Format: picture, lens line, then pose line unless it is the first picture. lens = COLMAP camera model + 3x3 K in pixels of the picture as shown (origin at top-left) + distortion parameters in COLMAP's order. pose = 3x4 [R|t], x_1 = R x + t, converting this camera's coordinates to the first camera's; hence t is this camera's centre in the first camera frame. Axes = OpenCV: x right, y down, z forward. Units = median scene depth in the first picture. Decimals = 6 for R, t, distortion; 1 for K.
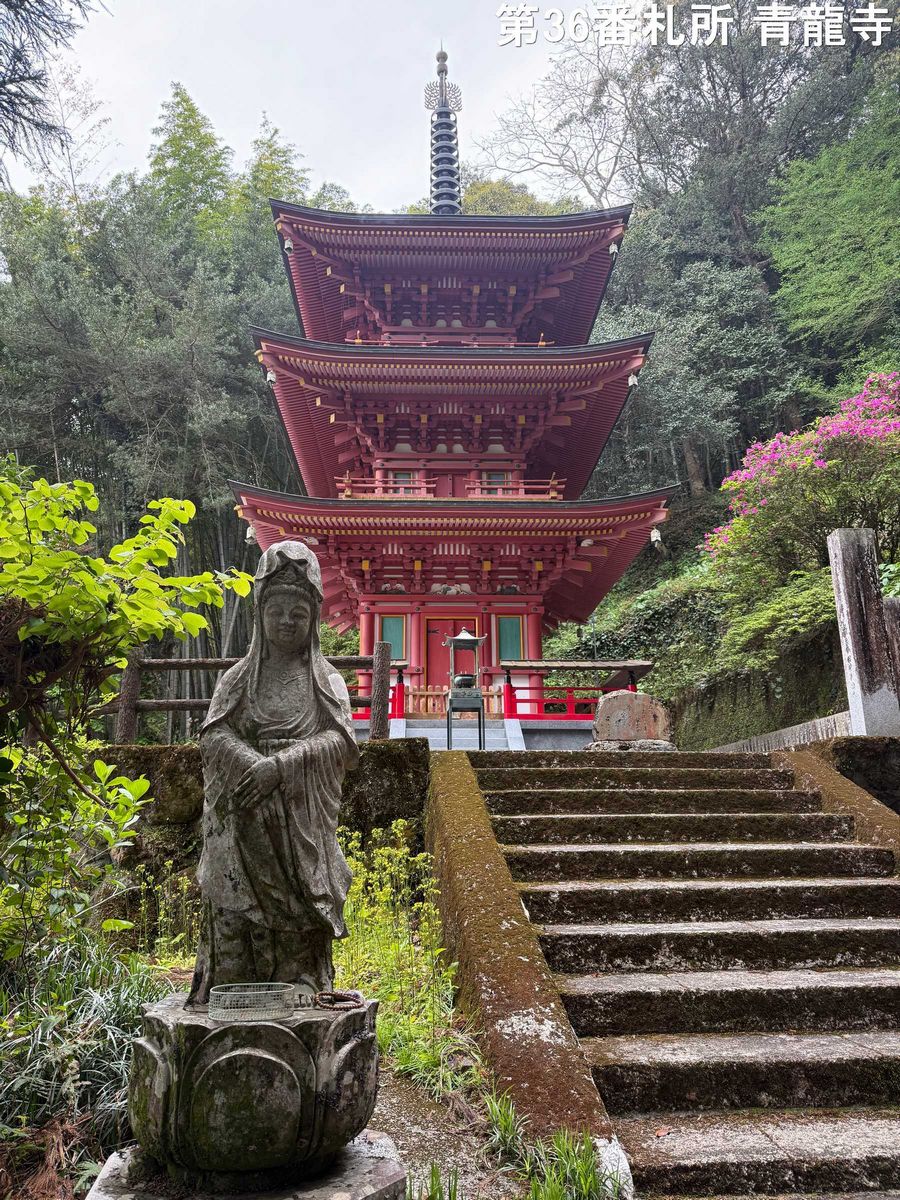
lens RADIAL K [[832.0, 0, 447.2], [0, 832.0, 608.5], [0, 0, 1]] dist [0.122921, -0.180484]
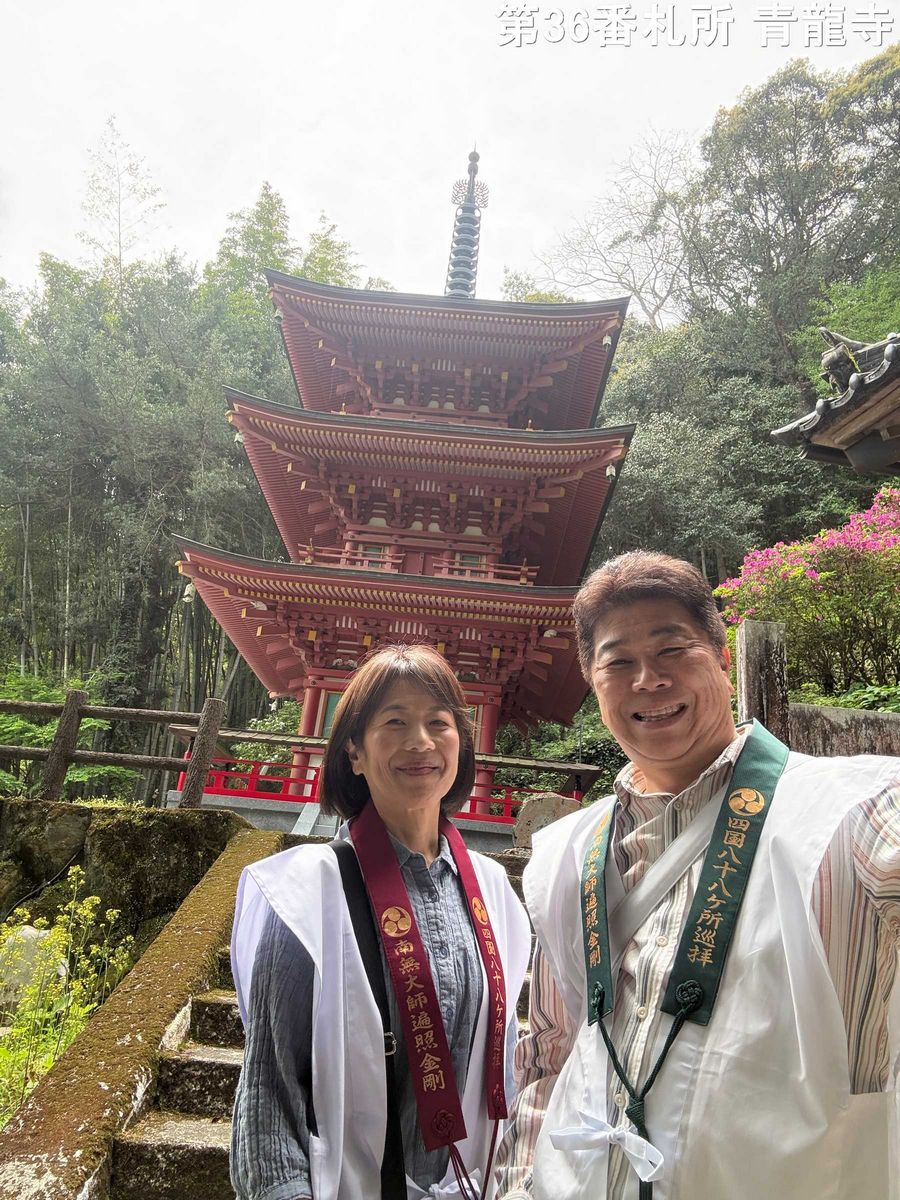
lens RADIAL K [[834.6, 0, 448.9], [0, 834.6, 630.7], [0, 0, 1]] dist [0.073870, -0.086823]
pose [[0.994231, 0.087080, -0.062630, 0.105414], [-0.092483, 0.991703, -0.089290, 0.011731], [0.054335, 0.094567, 0.994035, 0.055753]]
